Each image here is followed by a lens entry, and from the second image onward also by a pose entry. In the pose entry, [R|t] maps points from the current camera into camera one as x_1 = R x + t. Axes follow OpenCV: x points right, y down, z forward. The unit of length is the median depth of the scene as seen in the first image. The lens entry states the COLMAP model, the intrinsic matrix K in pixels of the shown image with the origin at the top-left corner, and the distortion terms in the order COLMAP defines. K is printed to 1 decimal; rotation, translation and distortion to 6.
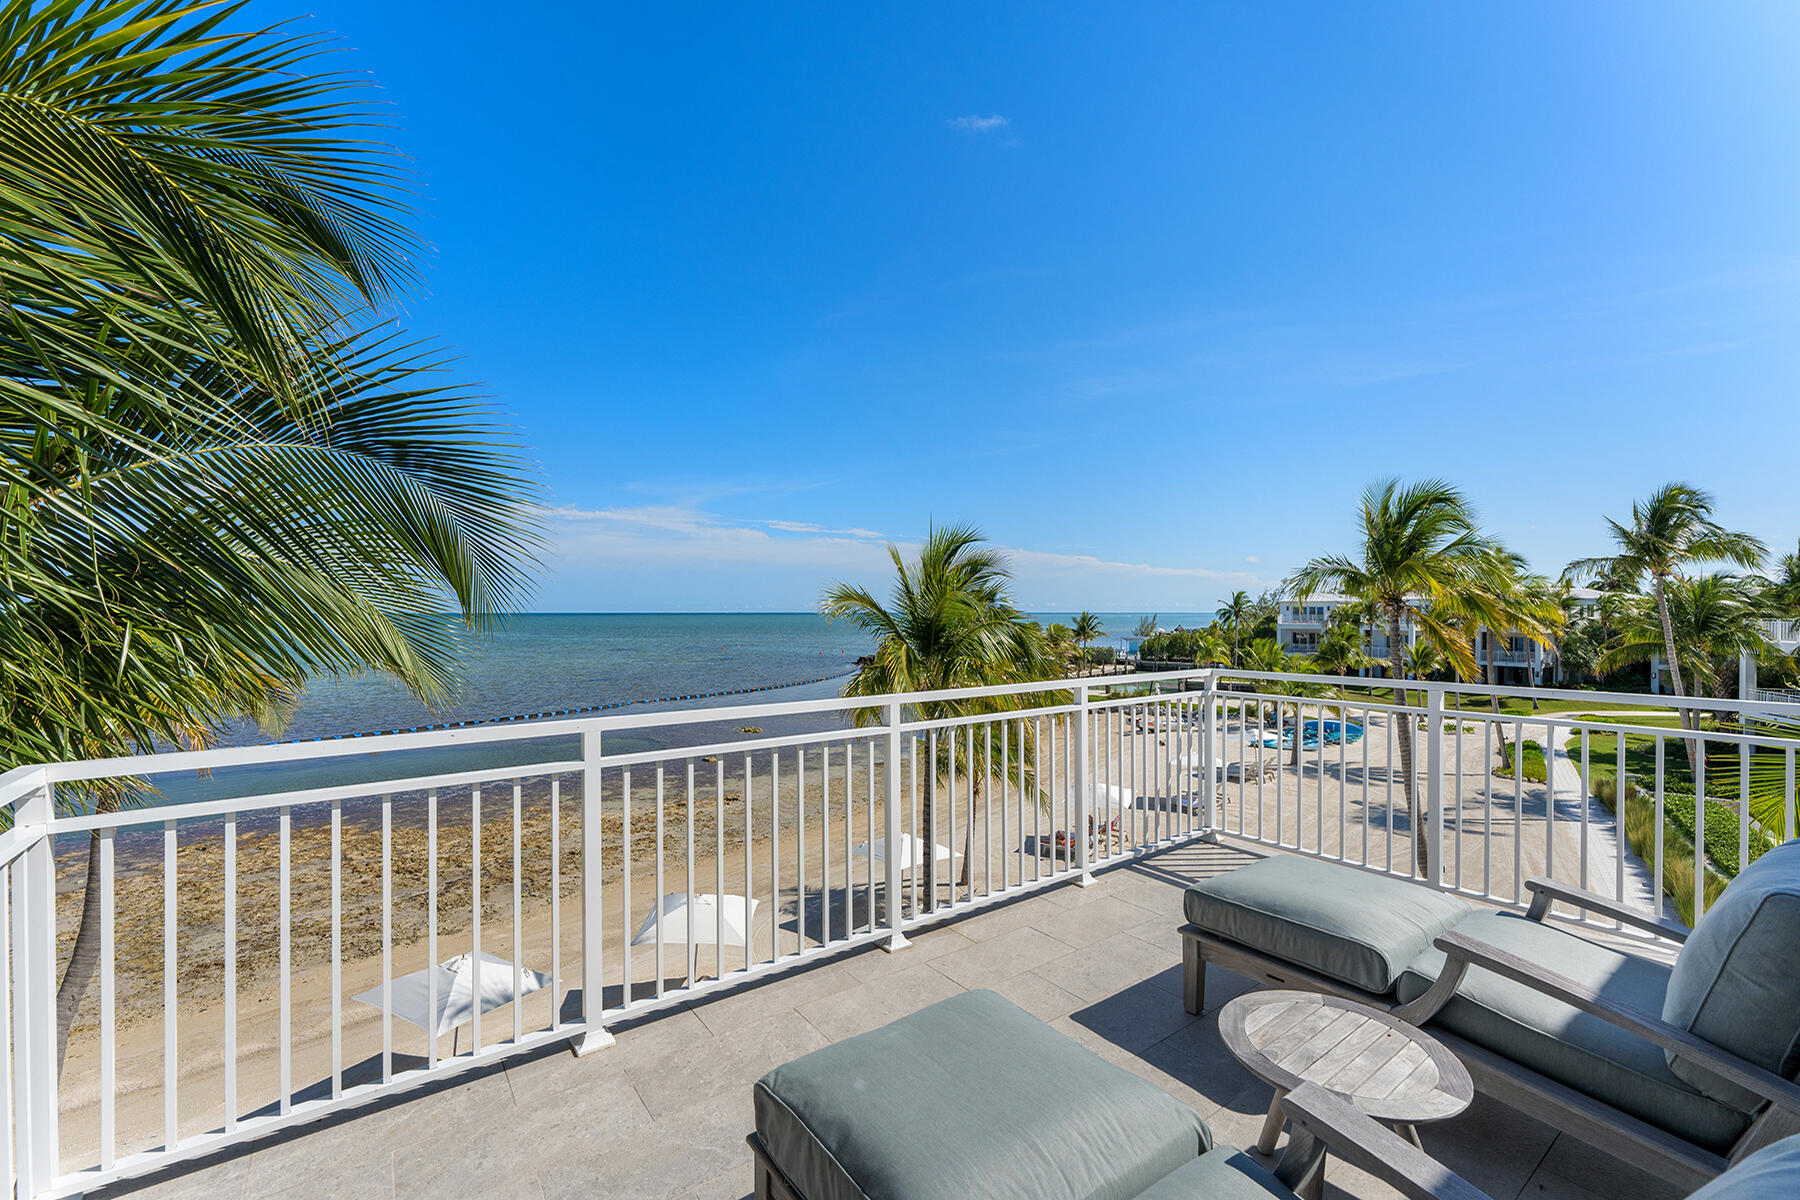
lens RADIAL K [[727.8, 0, 900.0], [0, 727.8, 600.0], [0, 0, 1]] dist [0.001077, 0.000910]
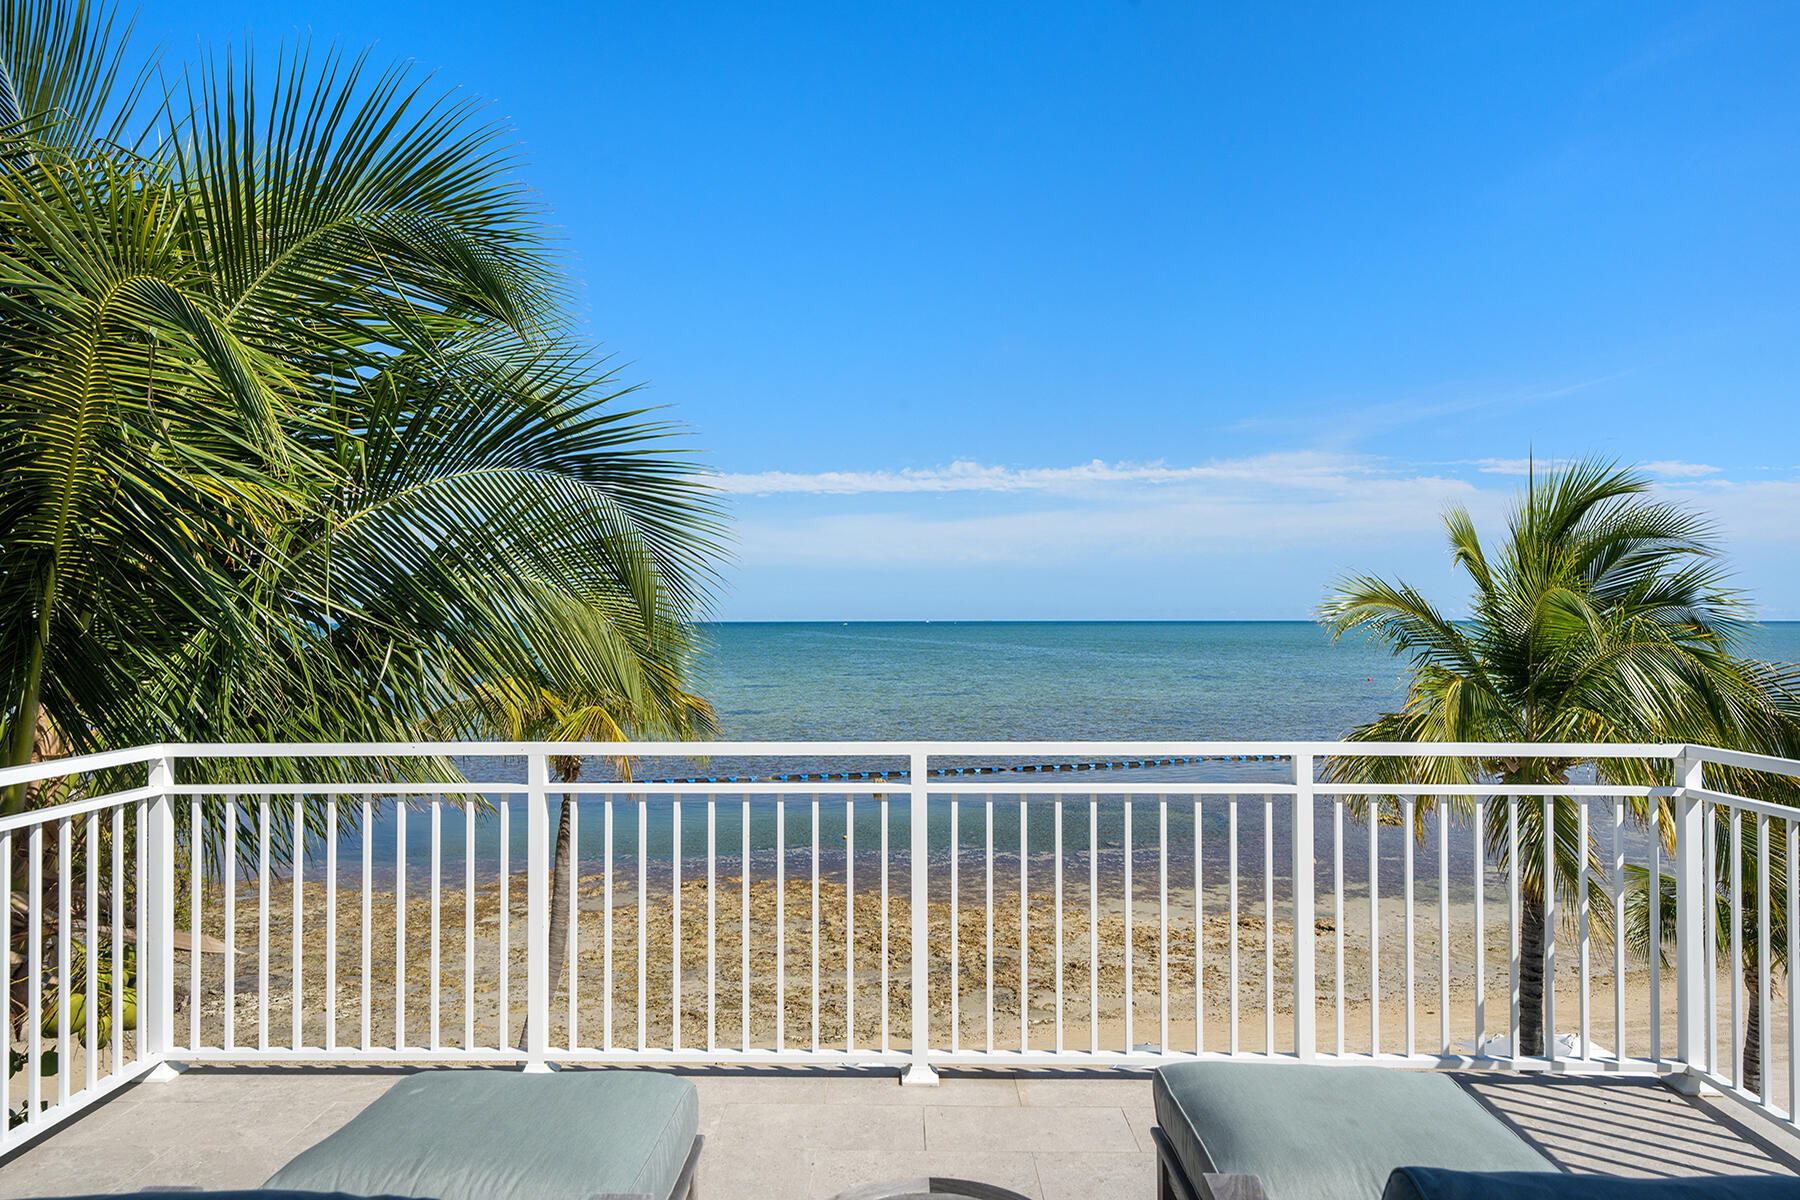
lens RADIAL K [[1148.0, 0, 897.5], [0, 1148.0, 561.5], [0, 0, 1]] dist [0.024305, 0.001036]
pose [[0.796738, -0.032241, -0.603464, 0.206995], [0.011885, 0.999219, -0.037692, -0.004441], [0.604208, 0.022858, 0.796499, 0.007890]]
